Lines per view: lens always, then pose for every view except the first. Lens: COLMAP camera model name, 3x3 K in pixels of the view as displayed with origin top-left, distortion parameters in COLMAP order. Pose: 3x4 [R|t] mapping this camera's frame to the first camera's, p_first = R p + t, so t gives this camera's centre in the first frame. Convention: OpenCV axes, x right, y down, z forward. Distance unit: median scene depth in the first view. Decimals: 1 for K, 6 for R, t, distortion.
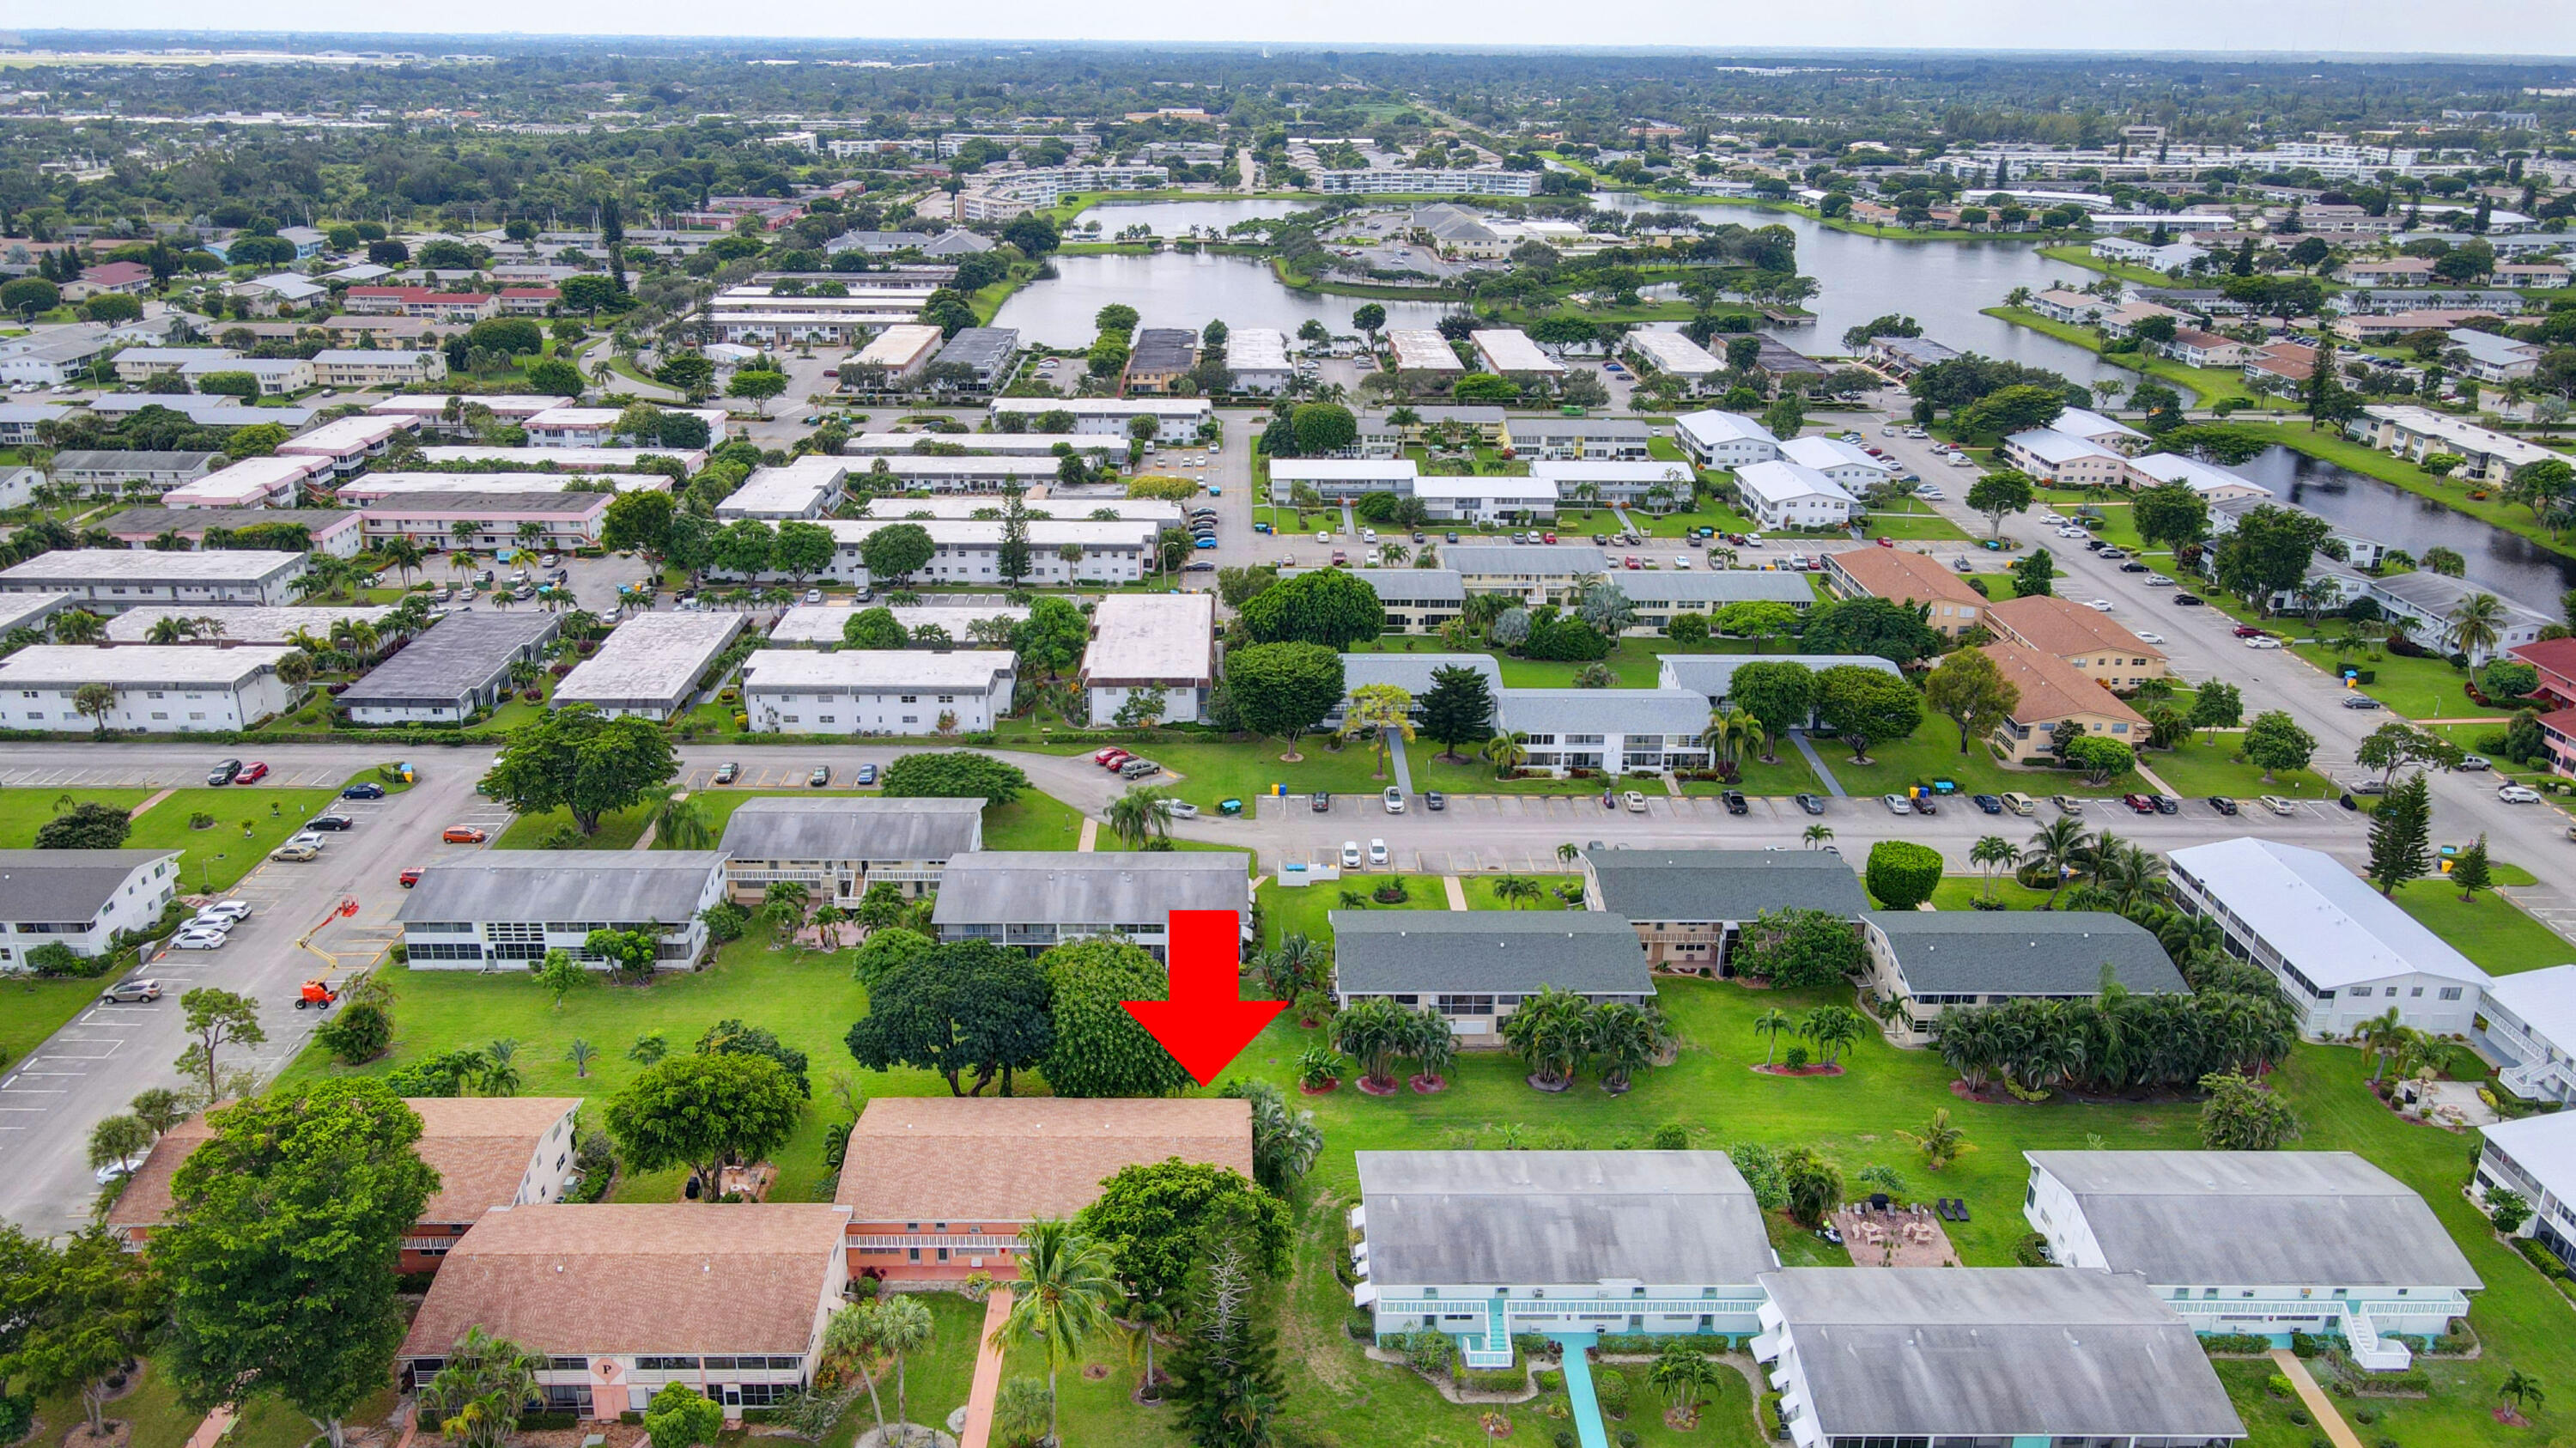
lens RADIAL K [[1914.7, 0, 1269.4], [0, 1914.7, 725.2], [0, 0, 1]] dist [-0.008351, 0.038549]
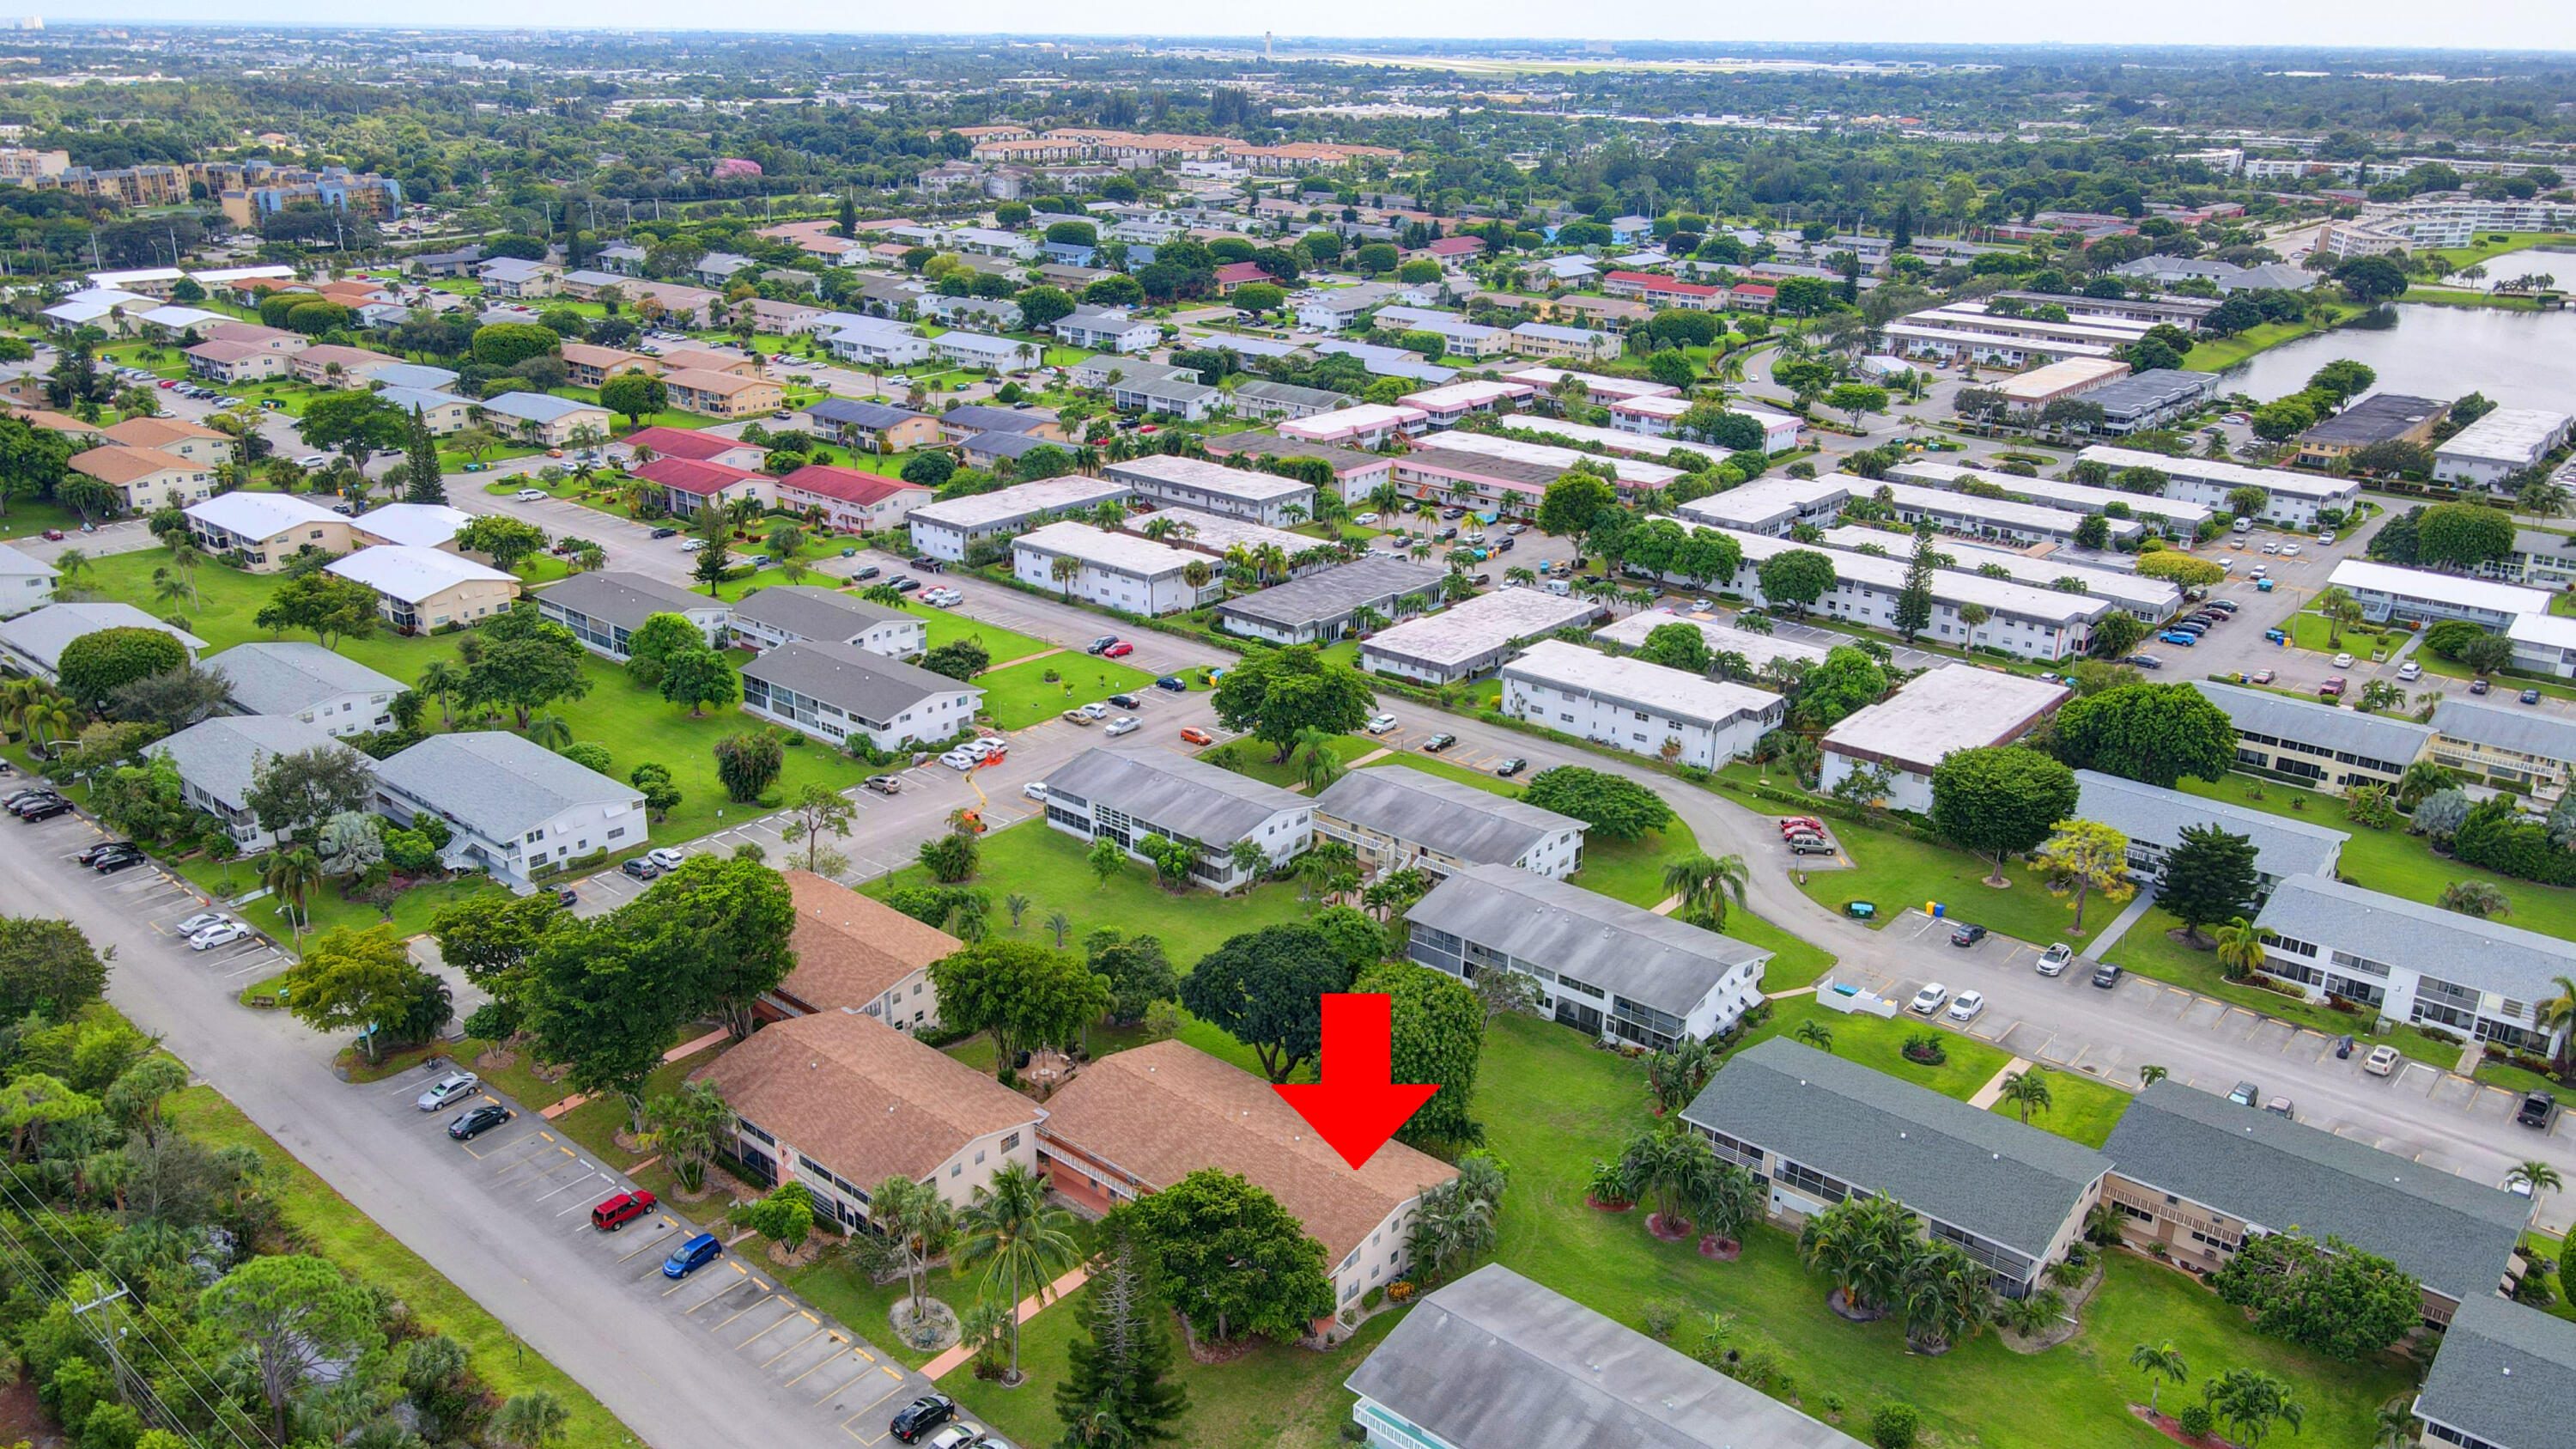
lens RADIAL K [[1914.8, 0, 1269.4], [0, 1914.8, 725.7], [0, 0, 1]] dist [-0.008351, 0.038549]
pose [[0.747636, 0.228621, -0.623516, 0.237448], [-0.231222, 0.969744, 0.078320, -0.035467], [0.622556, 0.085616, 0.777877, 0.104161]]
